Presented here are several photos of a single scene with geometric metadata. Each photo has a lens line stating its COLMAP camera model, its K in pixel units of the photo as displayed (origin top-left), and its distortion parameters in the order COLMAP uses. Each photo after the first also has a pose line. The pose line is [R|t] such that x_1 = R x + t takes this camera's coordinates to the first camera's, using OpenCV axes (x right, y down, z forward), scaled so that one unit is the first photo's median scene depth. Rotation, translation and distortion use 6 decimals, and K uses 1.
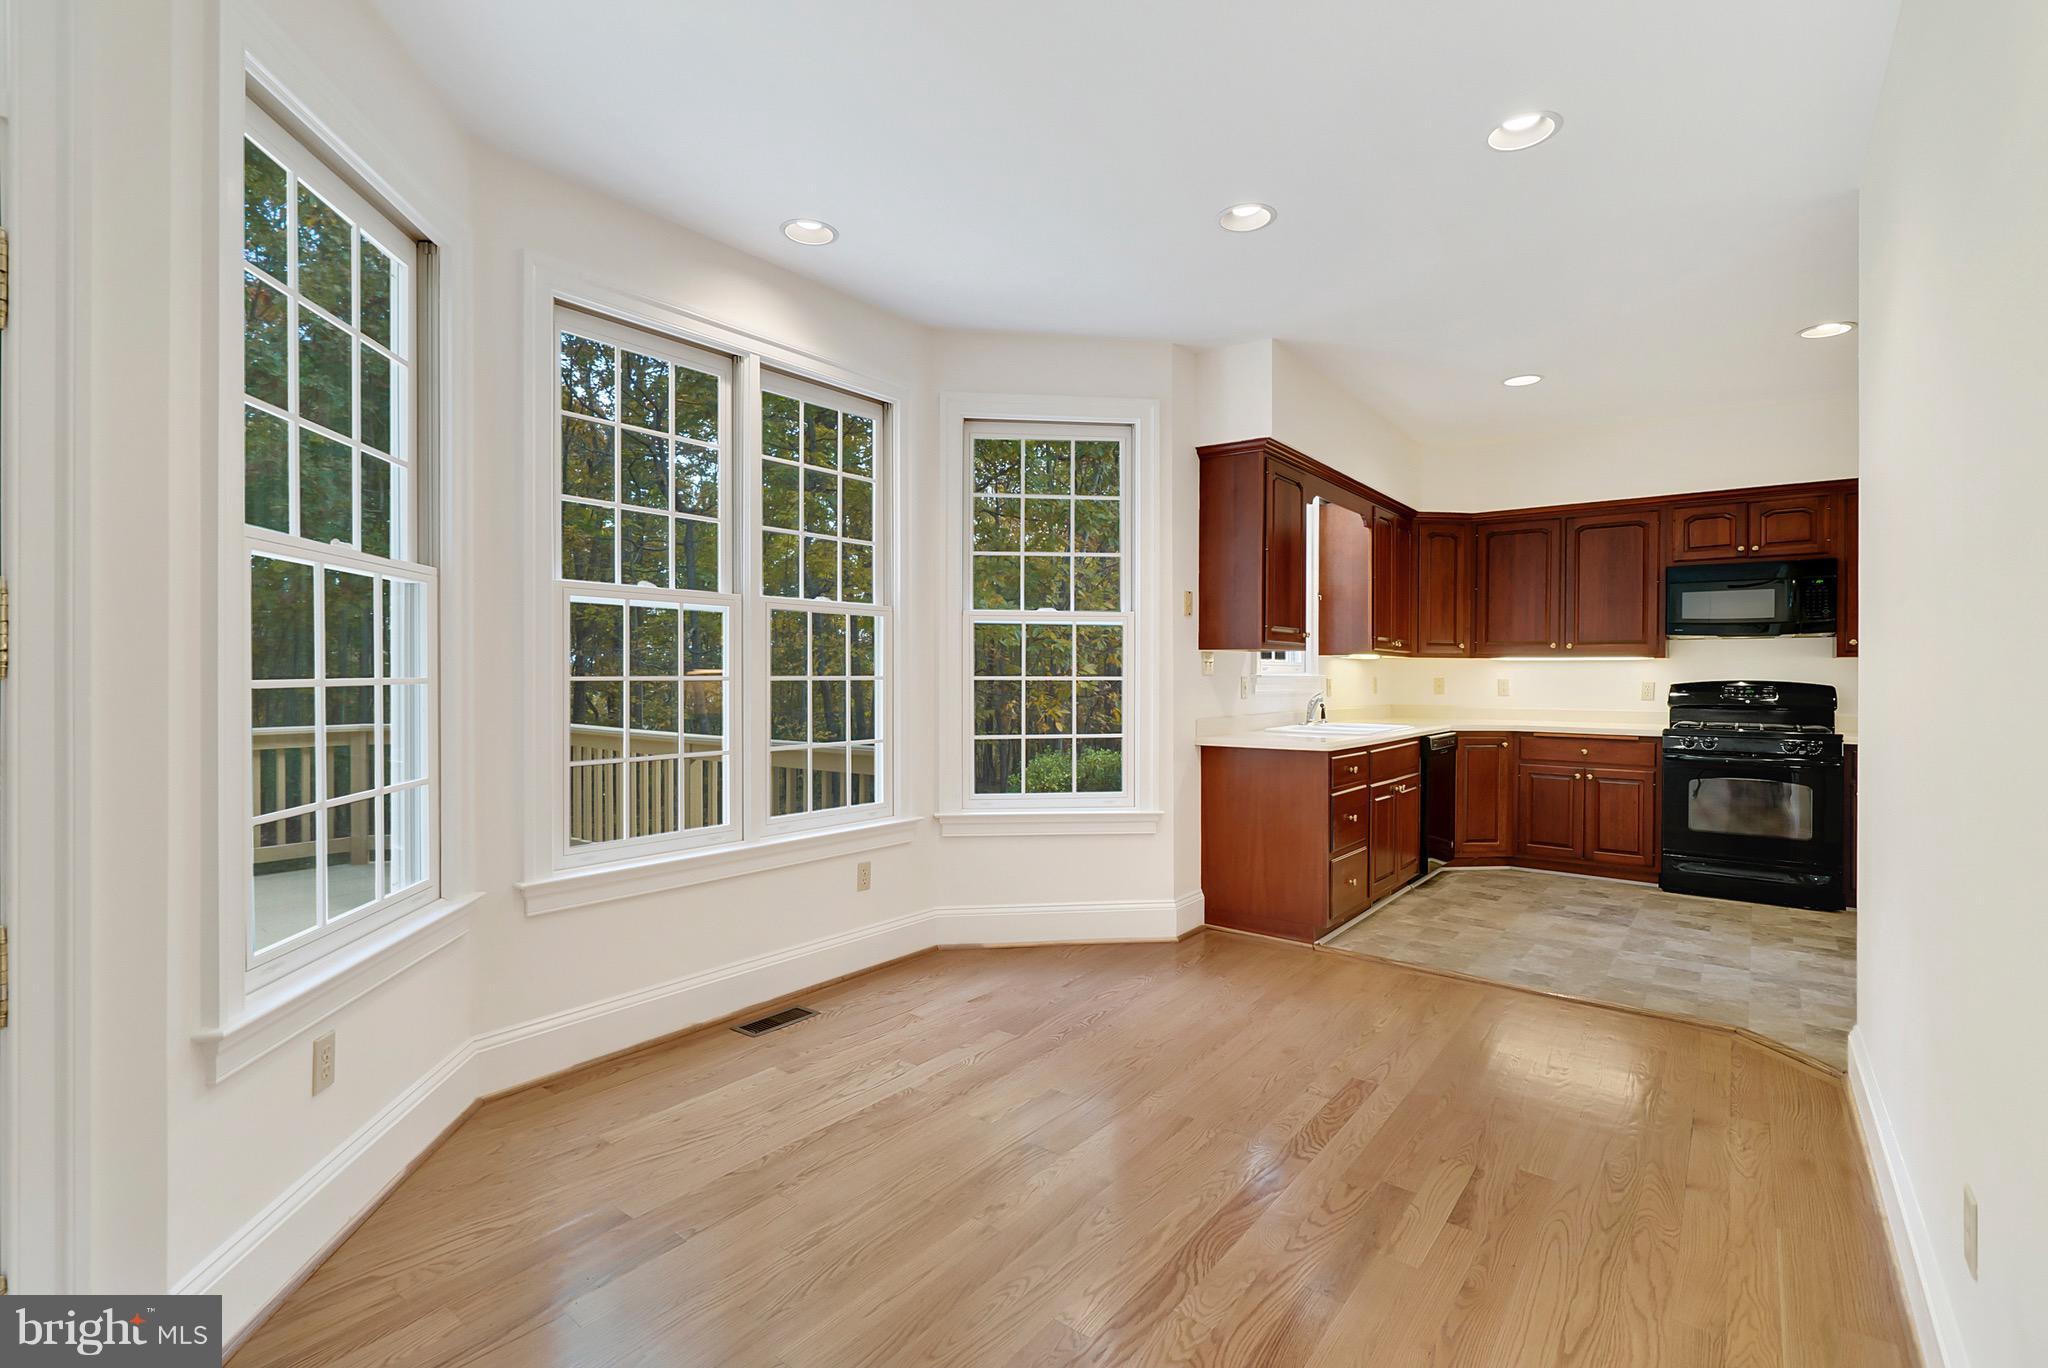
lens RADIAL K [[933.9, 0, 1009.1], [0, 933.9, 678.3], [0, 0, 1]] dist [-0.008212, 0.001566]
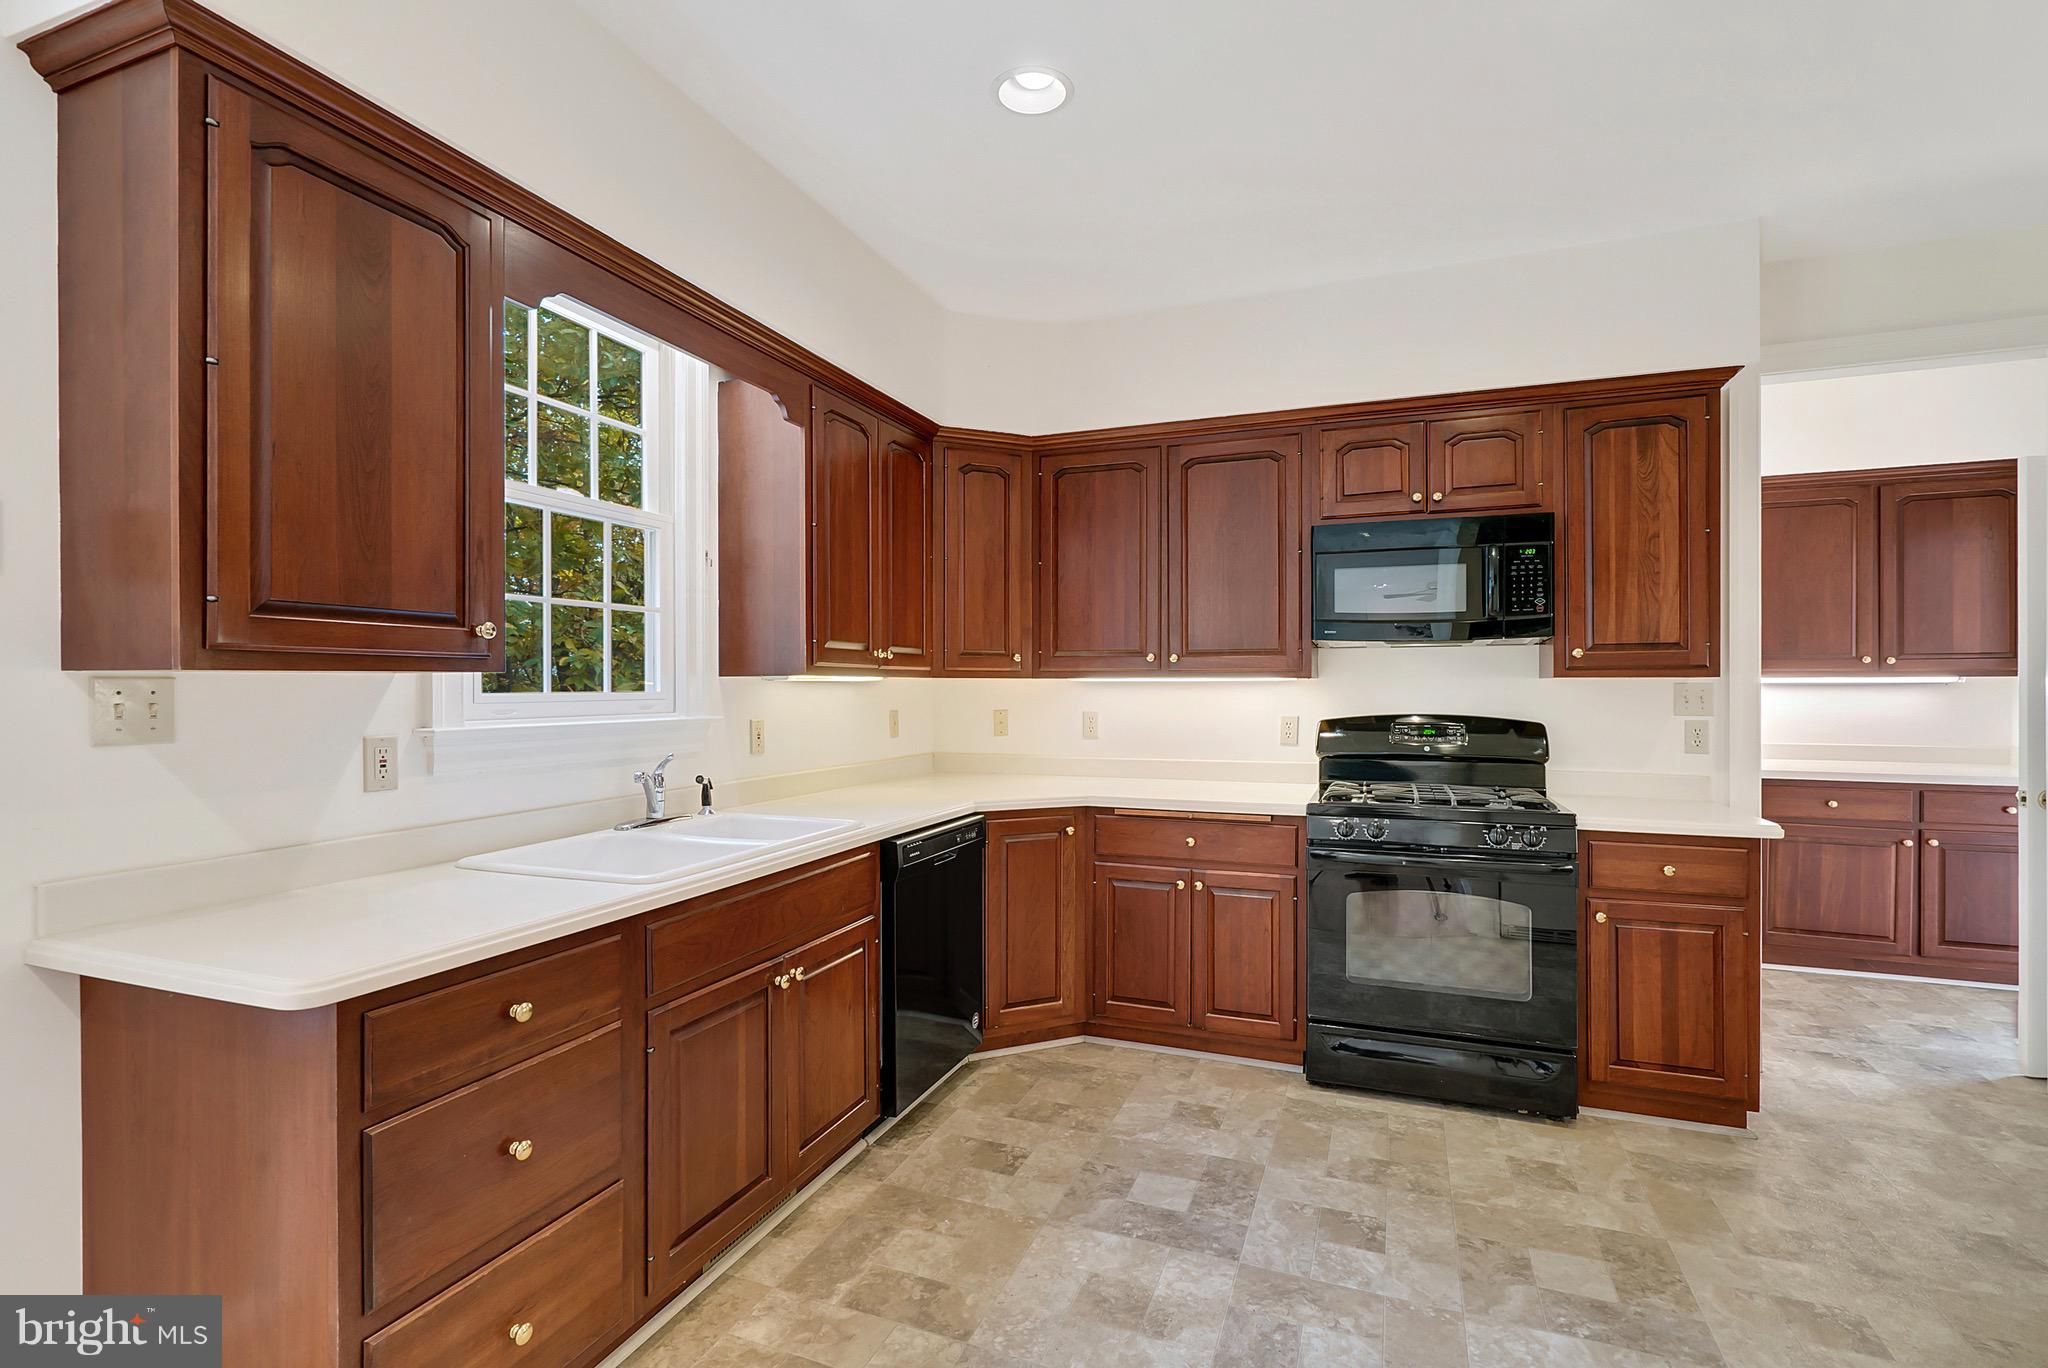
lens RADIAL K [[933.9, 0, 1024.7], [0, 933.9, 686.0], [0, 0, 1]] dist [-0.008212, 0.001566]
pose [[0.956334, -0.009152, 0.292132, 0.347903], [0.009894, 0.999950, -0.001065, -0.017816], [-0.292108, 0.003909, 0.956377, 0.471781]]
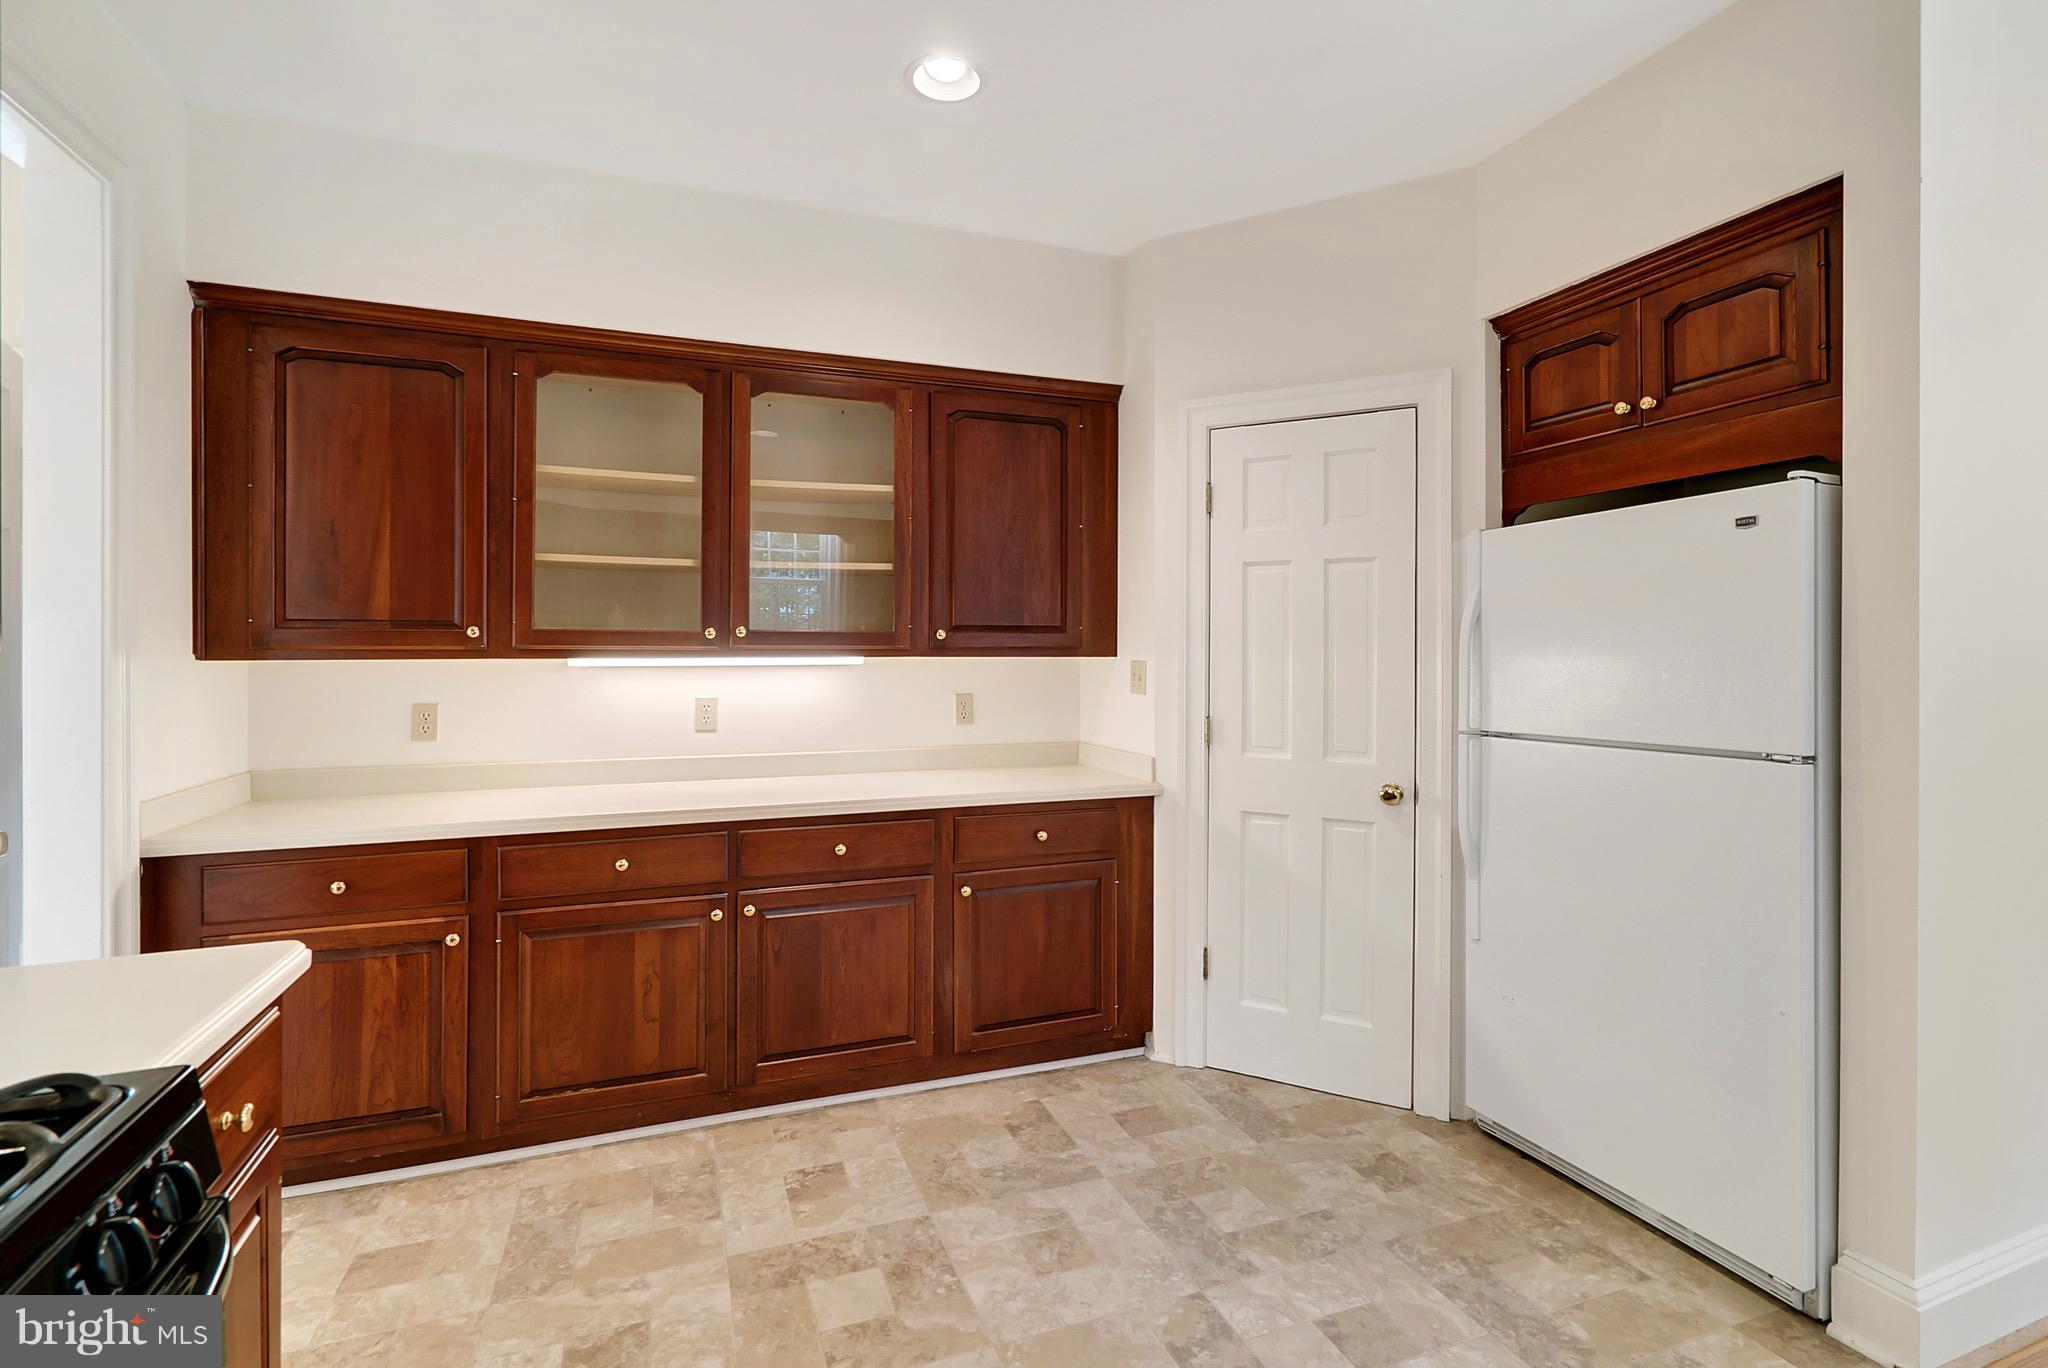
lens RADIAL K [[933.9, 0, 1034.0], [0, 933.9, 657.0], [0, 0, 1]] dist [-0.008212, 0.001566]
pose [[-0.863405, -0.011926, 0.504370, 0.278015], [-0.007966, 0.999918, 0.010006, -0.028474], [-0.504448, 0.004621, -0.863430, 1.518584]]
